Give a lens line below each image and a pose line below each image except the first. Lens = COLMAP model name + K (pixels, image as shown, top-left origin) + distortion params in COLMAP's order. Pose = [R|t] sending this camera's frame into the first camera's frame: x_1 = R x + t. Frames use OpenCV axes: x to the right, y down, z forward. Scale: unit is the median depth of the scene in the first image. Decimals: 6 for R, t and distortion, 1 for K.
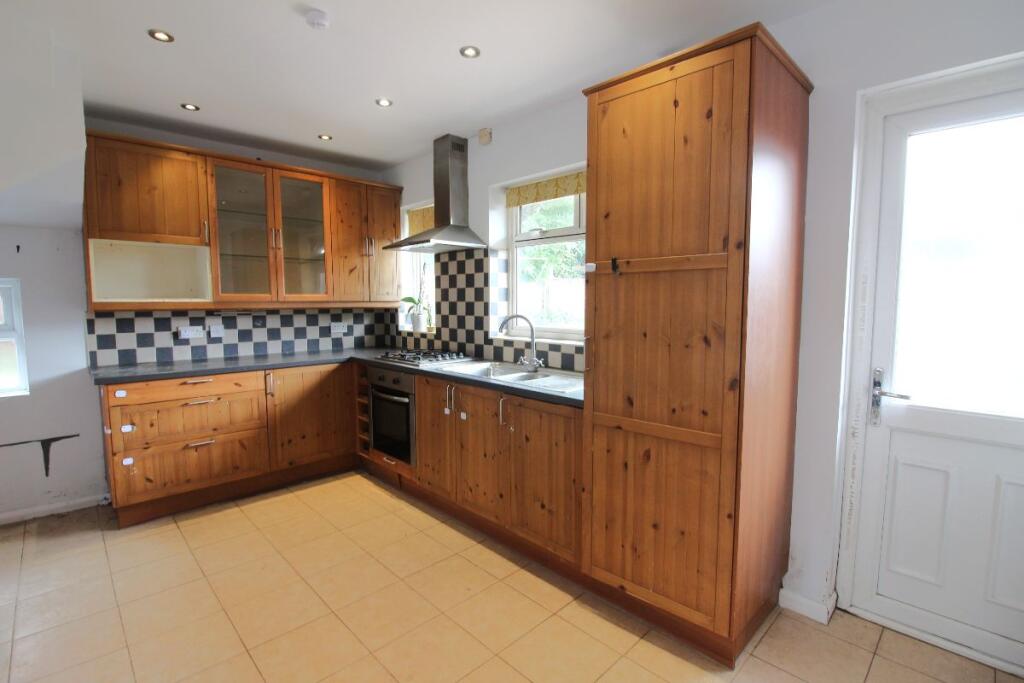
lens RADIAL K [[470.1, 0, 512.0], [0, 470.1, 341.5], [0, 0, 1]] dist [0.000482, -0.013625]
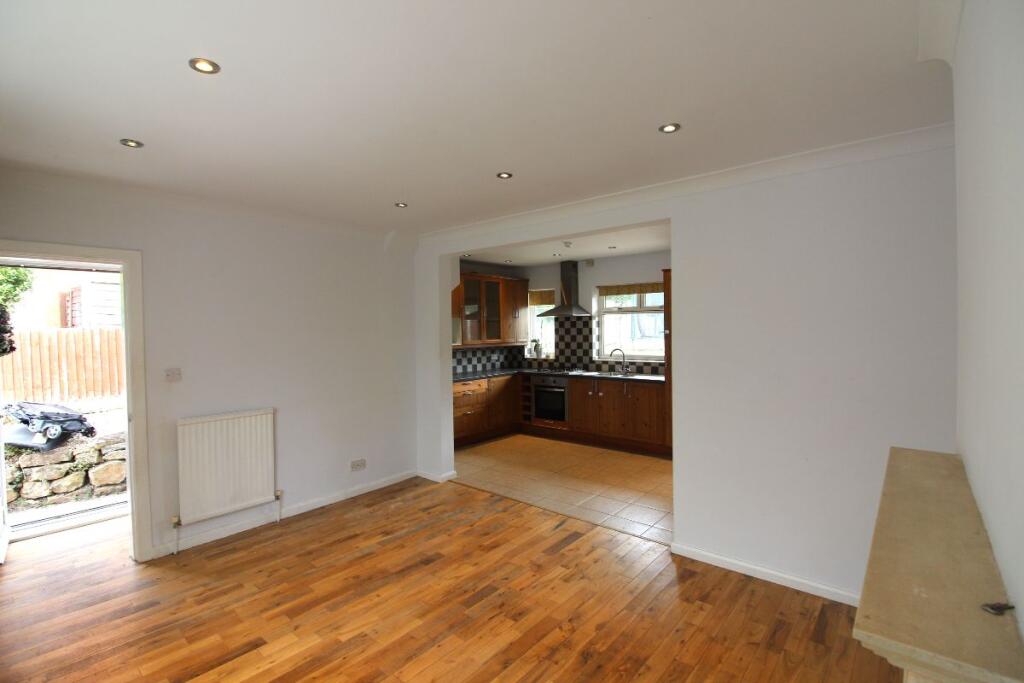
lens RADIAL K [[474.8, 0, 509.1], [0, 474.8, 339.8], [0, 0, 1]] dist [-0.002452, -0.012420]
pose [[0.995625, -0.016669, 0.091945, -0.677964], [0.022408, 0.997840, -0.061745, 0.026076], [-0.090717, 0.063535, 0.993848, -1.137149]]
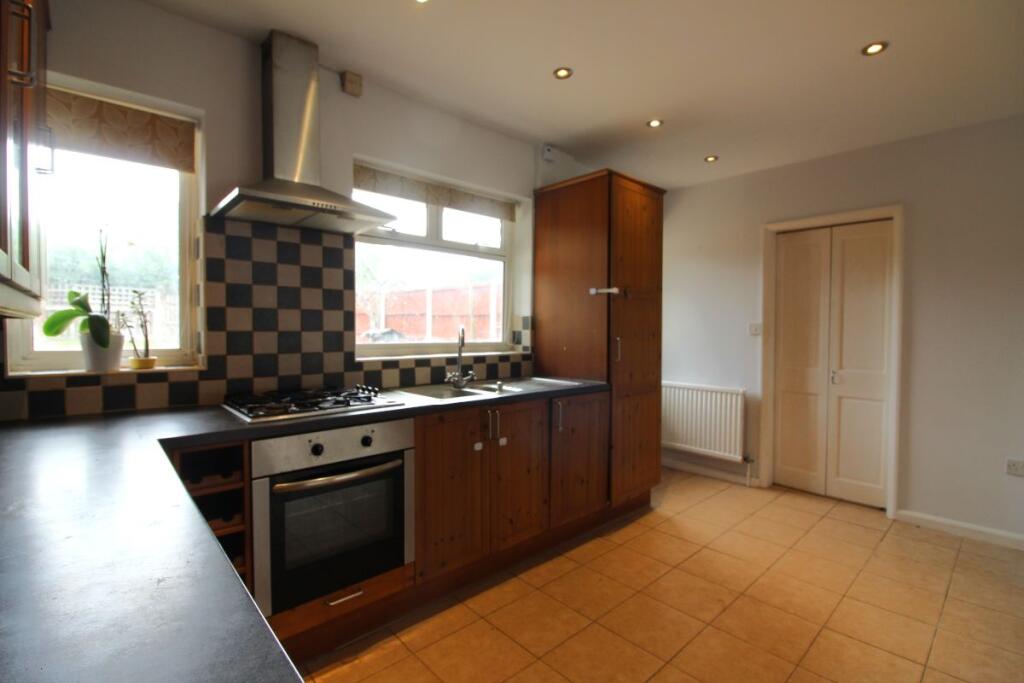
lens RADIAL K [[474.8, 0, 509.1], [0, 474.8, 339.8], [0, 0, 1]] dist [-0.002452, -0.012420]
pose [[0.027353, -0.021820, 0.999388, -0.879337], [0.082779, 0.996377, 0.019489, -0.040388], [-0.996192, 0.082196, 0.029060, 0.855864]]
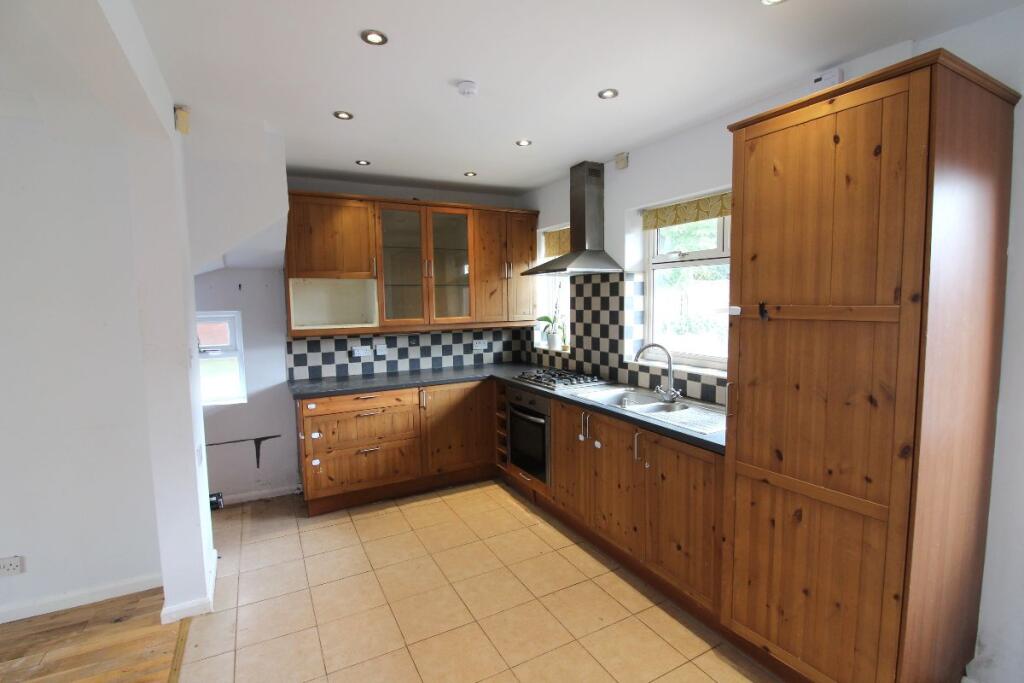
lens RADIAL K [[474.8, 0, 509.1], [0, 474.8, 339.8], [0, 0, 1]] dist [-0.002452, -0.012420]
pose [[0.960804, 0.009947, -0.277050, -0.004543], [-0.009239, 0.999950, 0.003862, -0.064402], [0.277075, -0.001151, 0.960848, -0.038633]]
